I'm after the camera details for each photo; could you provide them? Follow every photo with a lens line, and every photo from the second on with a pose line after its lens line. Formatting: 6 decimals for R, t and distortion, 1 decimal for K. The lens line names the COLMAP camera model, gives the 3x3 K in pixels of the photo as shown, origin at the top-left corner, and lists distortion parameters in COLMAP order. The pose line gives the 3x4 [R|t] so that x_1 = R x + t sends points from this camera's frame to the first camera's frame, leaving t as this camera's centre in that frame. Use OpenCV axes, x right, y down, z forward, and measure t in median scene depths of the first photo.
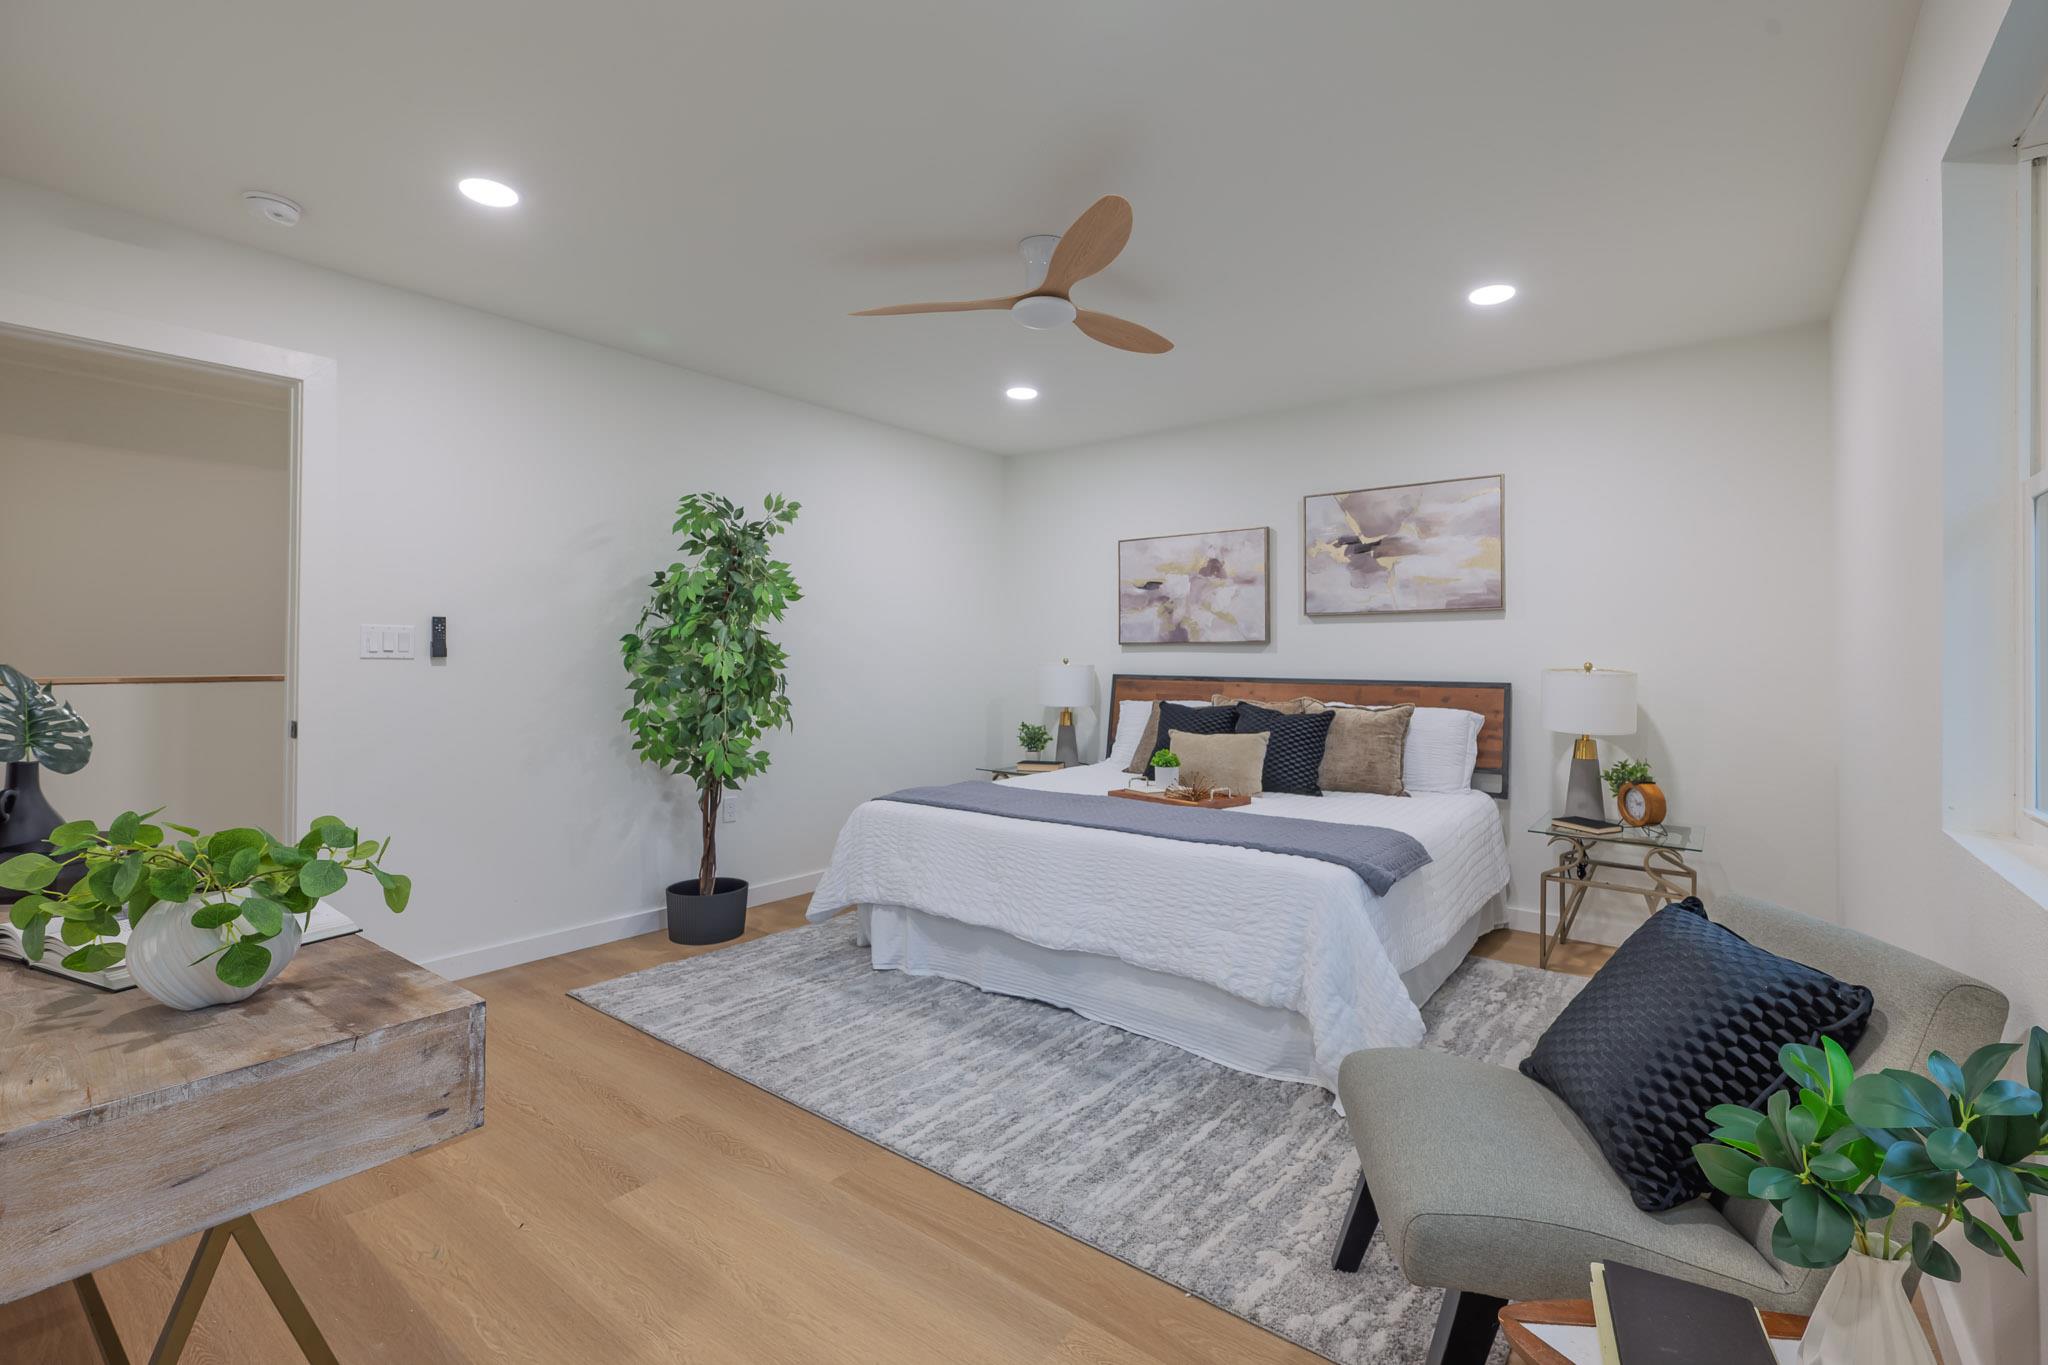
lens RADIAL K [[915.0, 0, 1023.9], [0, 915.0, 661.0], [0, 0, 1]] dist [0.013769, -0.000090]
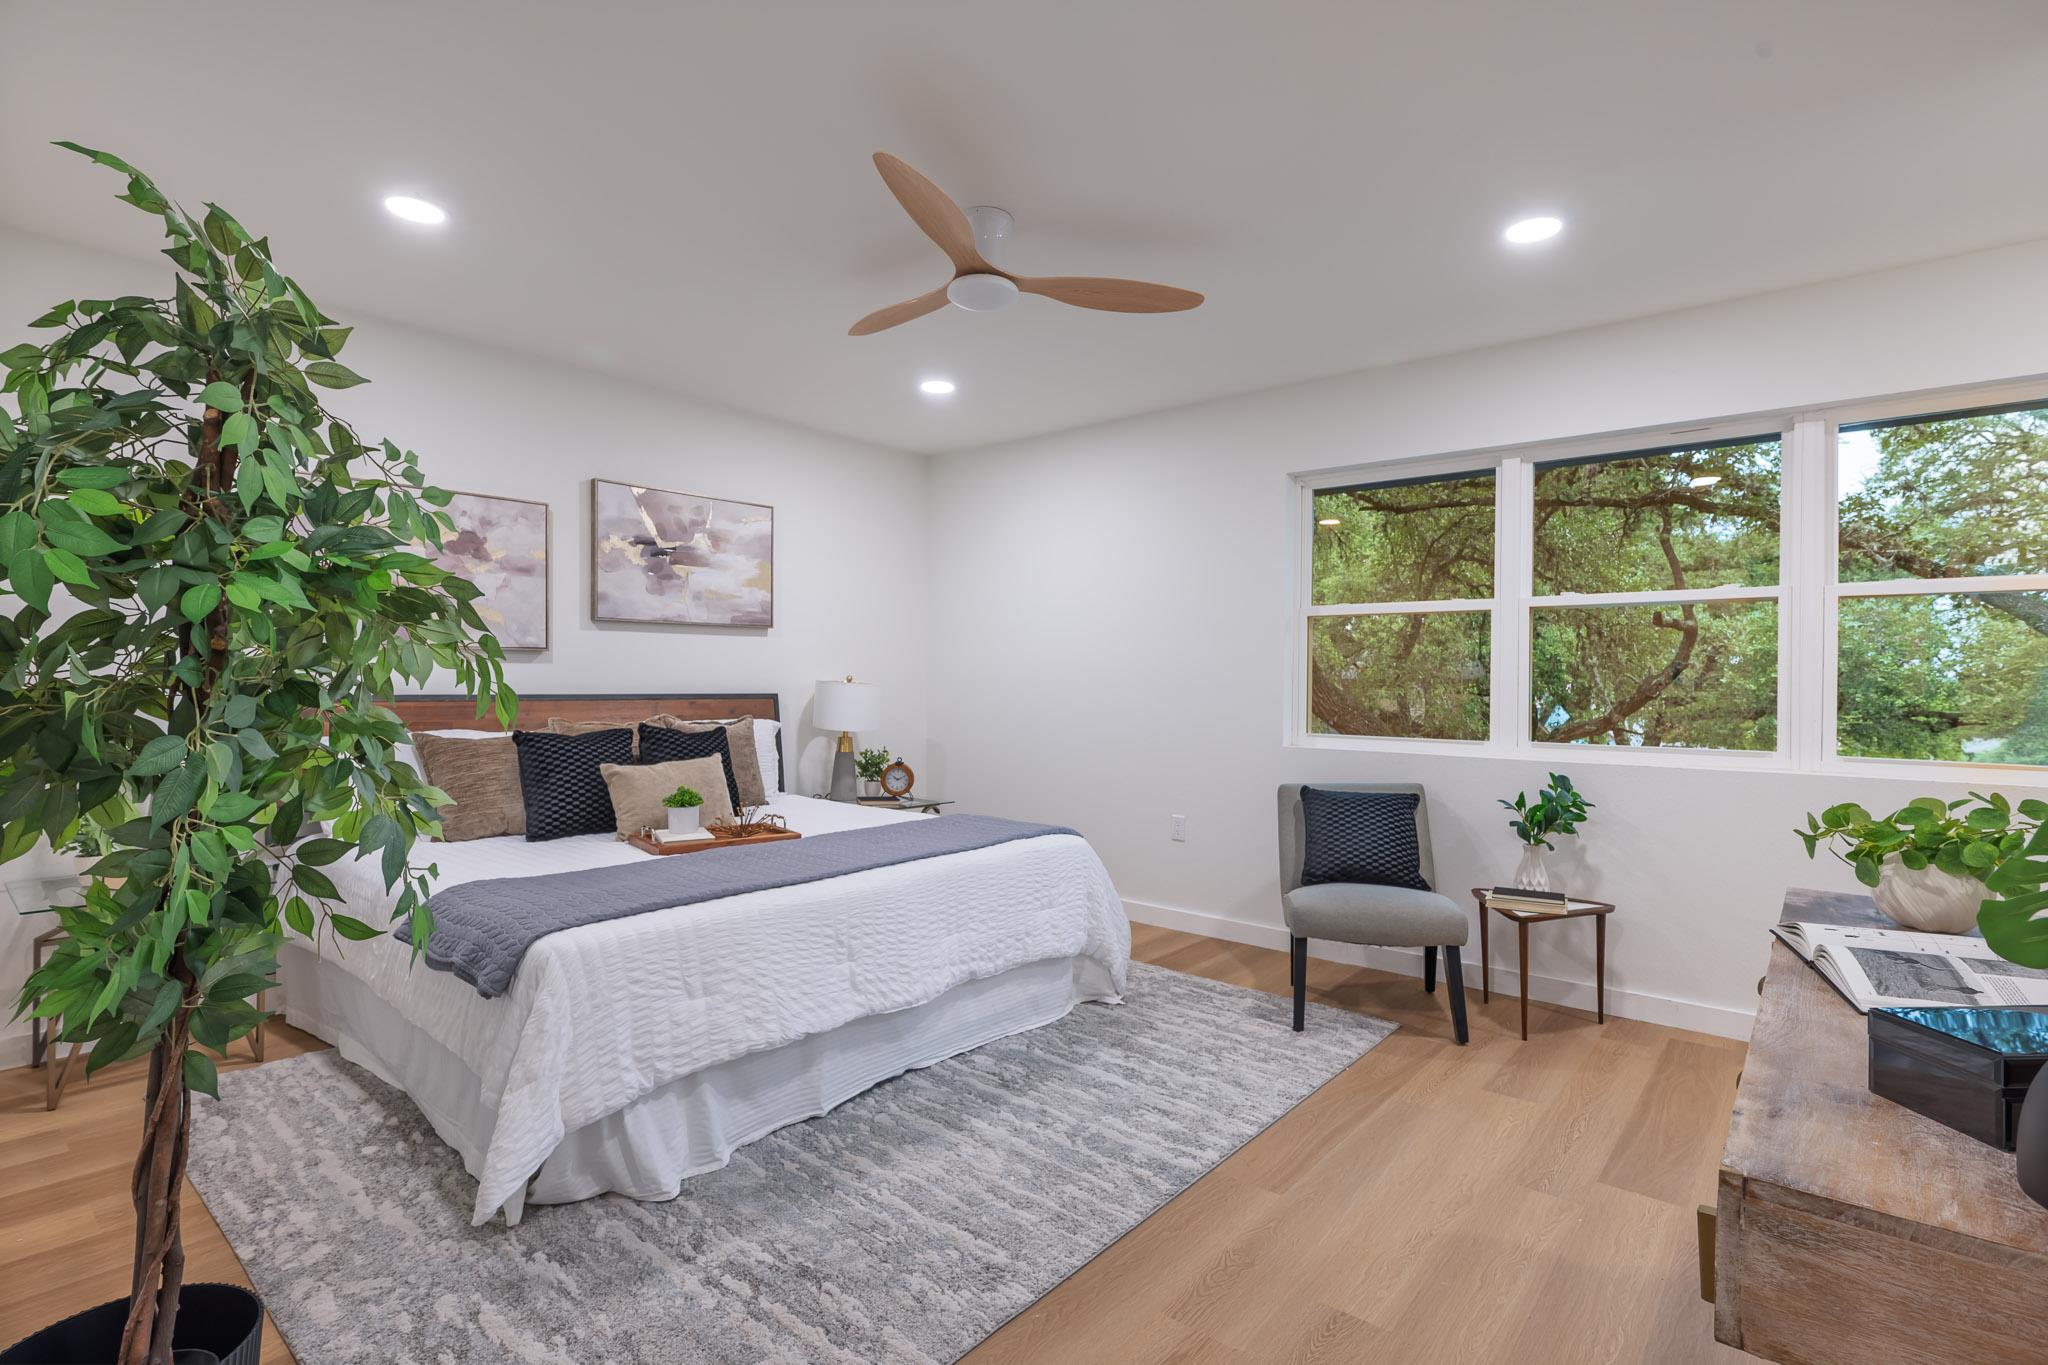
lens RADIAL K [[989.6, 0, 1024.4], [0, 989.6, 689.9], [0, 0, 1]] dist [-0.003508, -0.000375]
pose [[0.036224, -0.014992, 0.999231, -0.672962], [-0.003243, 0.999880, 0.015119, 0.000130], [-0.999338, -0.003788, 0.036171, 0.648163]]
